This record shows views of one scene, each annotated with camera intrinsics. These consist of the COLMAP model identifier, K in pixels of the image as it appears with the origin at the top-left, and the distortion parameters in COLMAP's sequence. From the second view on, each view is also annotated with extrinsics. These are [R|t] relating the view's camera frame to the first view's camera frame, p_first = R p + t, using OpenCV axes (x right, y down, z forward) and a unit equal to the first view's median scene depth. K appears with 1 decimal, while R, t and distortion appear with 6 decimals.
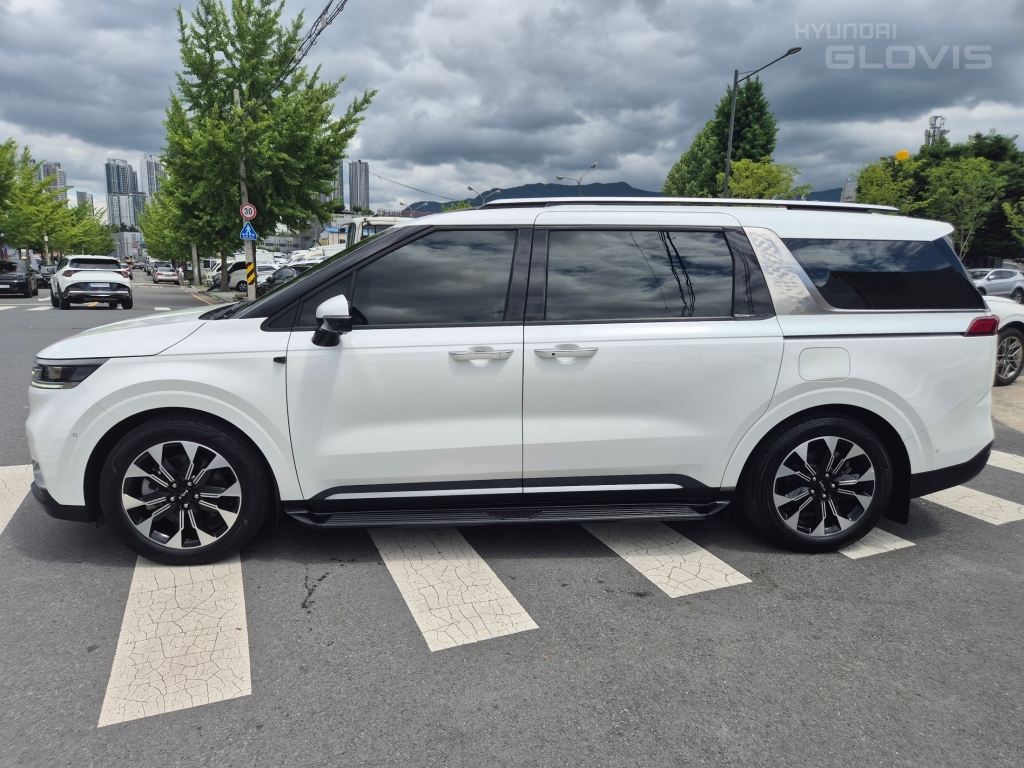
lens RADIAL K [[687.8, 0, 504.8], [0, 687.8, 377.1], [0, 0, 1]] dist [0.066943, -0.063597]
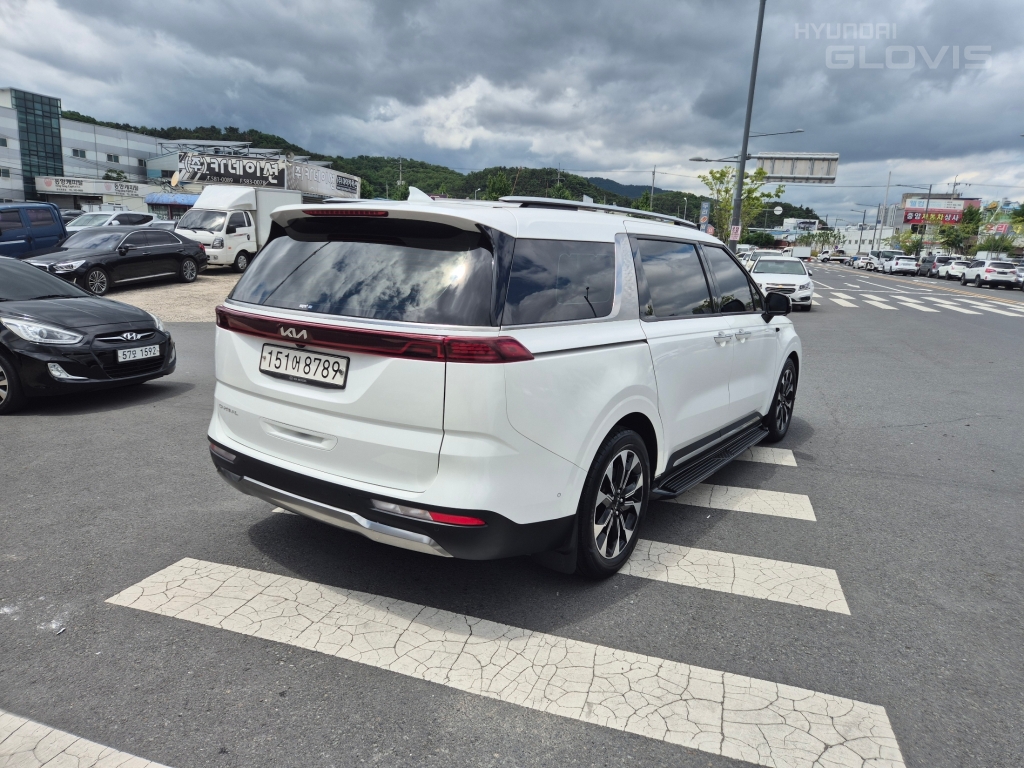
lens RADIAL K [[683.5, 0, 518.6], [0, 683.5, 377.6], [0, 0, 1]] dist [0.068003, -0.054816]
pose [[-0.625070, 0.101693, -0.773916, 1.230803], [-0.188282, 0.942558, 0.275923, -0.343241], [0.757520, 0.318186, -0.570018, 1.954816]]
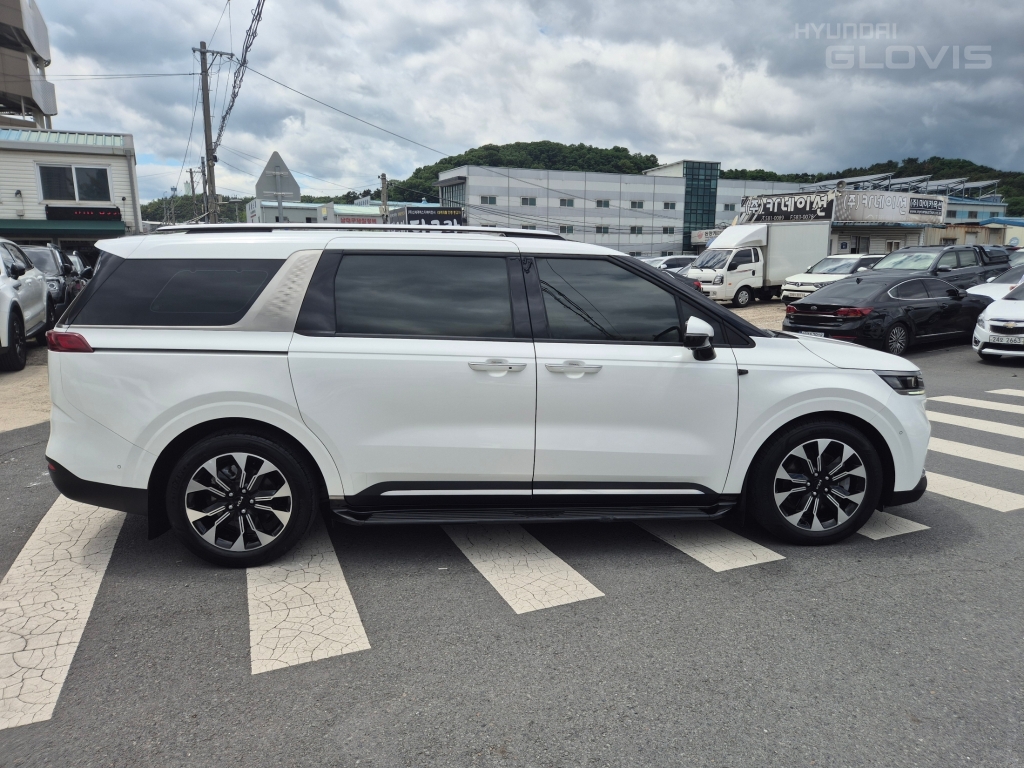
lens RADIAL K [[690.6, 0, 512.0], [0, 690.6, 384.0], [0, 0, 1]] dist [0.033939, -0.003121]
pose [[-0.999727, -0.015988, -0.017031, 0.034773], [-0.020715, 0.943717, 0.330105, -0.454992], [0.010795, 0.330368, -0.943791, 2.493086]]
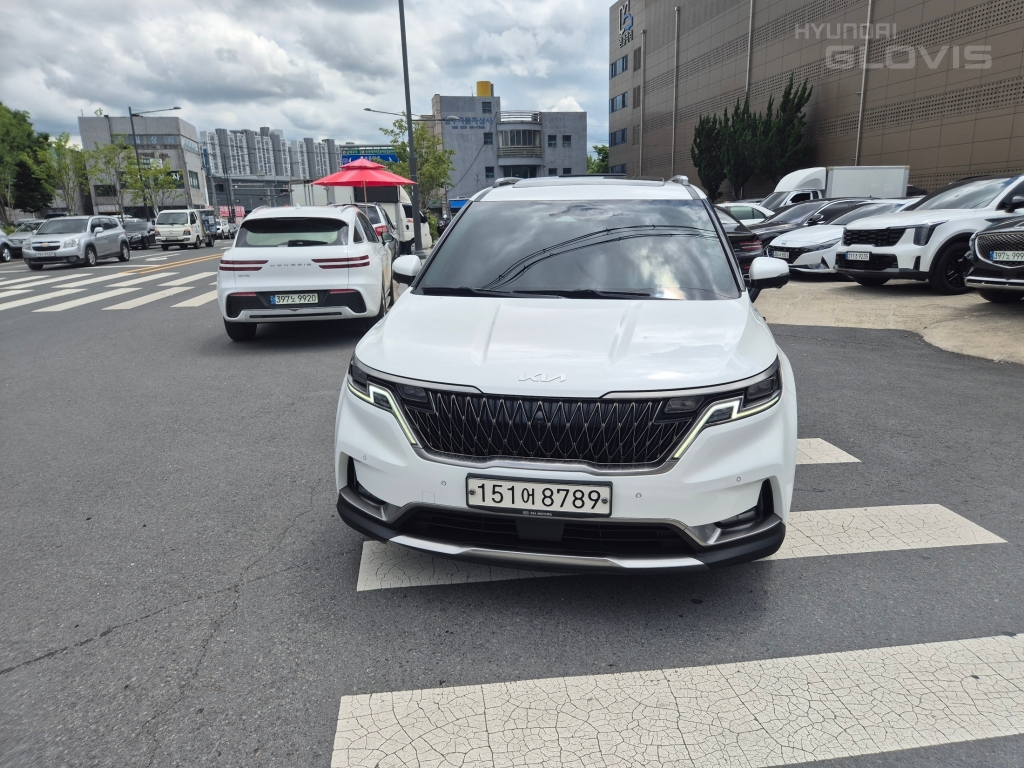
lens RADIAL K [[693.3, 0, 515.1], [0, 693.3, 384.2], [0, 0, 1]] dist [0.074074, -0.071730]
pose [[0.243511, -0.257407, 0.935117, -1.395178], [0.183968, 0.958895, 0.216046, -0.226690], [-0.952291, 0.119422, 0.280857, 0.990528]]
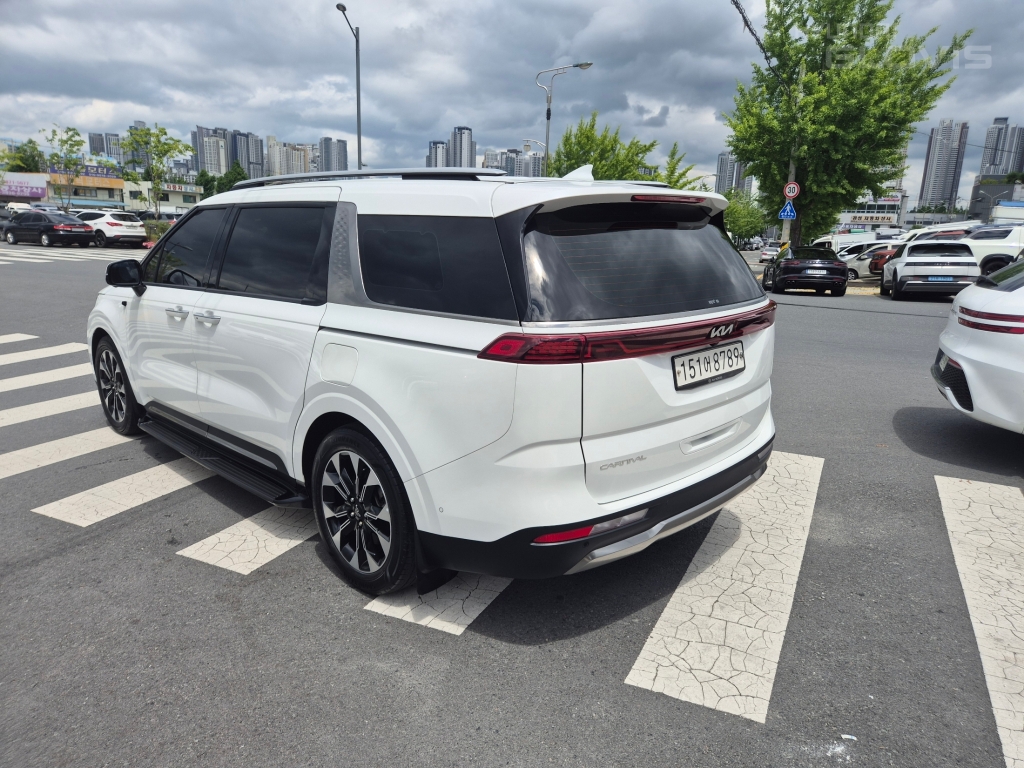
lens RADIAL K [[683.5, 0, 518.6], [0, 683.5, 377.6], [0, 0, 1]] dist [0.068003, -0.054816]
pose [[0.660638, 0.159887, -0.733480, 1.188525], [-0.138405, 0.986248, 0.090326, -0.105759], [0.737836, 0.041845, 0.673682, 0.587492]]
